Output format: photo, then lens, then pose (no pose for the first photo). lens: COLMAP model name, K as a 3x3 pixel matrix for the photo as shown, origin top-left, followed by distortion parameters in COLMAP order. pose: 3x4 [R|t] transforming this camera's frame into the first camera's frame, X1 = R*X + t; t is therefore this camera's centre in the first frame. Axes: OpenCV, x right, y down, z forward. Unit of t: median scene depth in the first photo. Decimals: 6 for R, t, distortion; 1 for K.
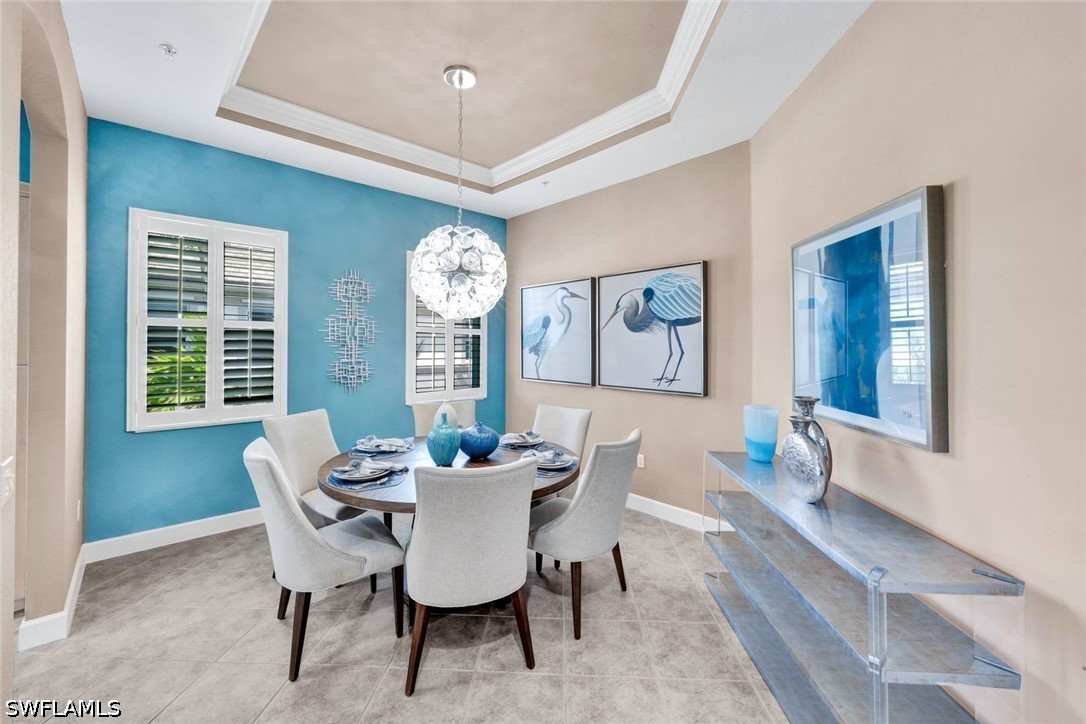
lens RADIAL K [[441.0, 0, 527.6], [0, 441.0, 347.2], [0, 0, 1]] dist [-0.000859, -0.000078]
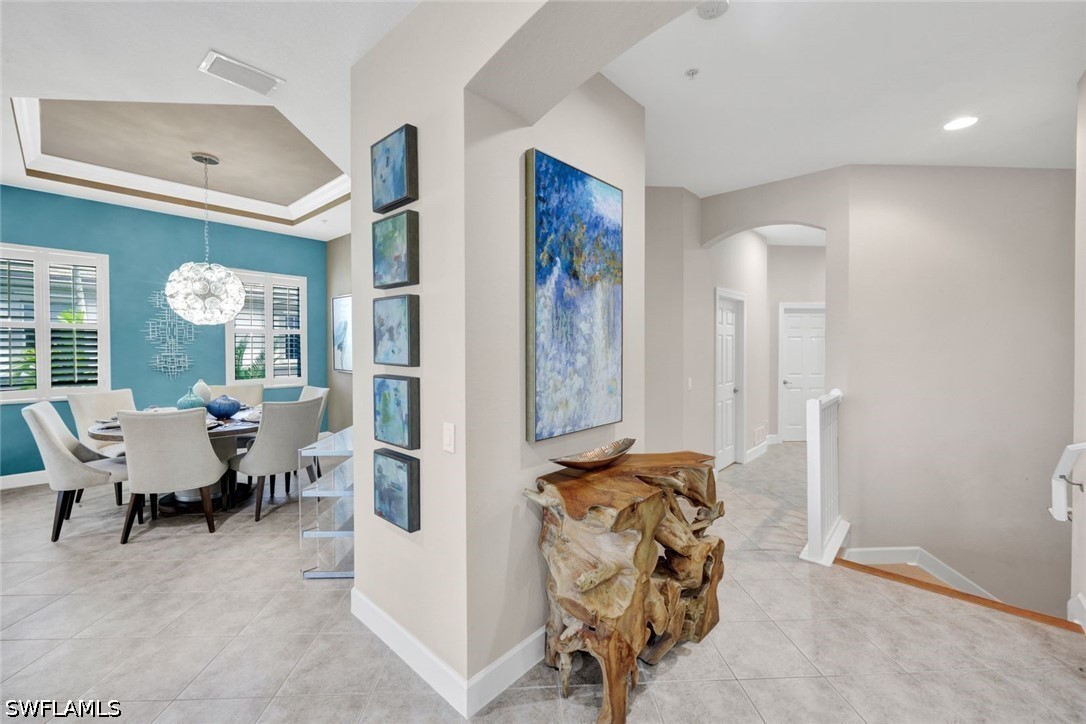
lens RADIAL K [[441.0, 0, 537.9], [0, 441.0, 354.9], [0, 0, 1]] dist [-0.000859, -0.000078]
pose [[0.995516, 0.005448, 0.094435, 0.604532], [-0.007846, 0.999656, 0.025036, -0.008625], [-0.094267, -0.025665, 0.995216, -0.425418]]
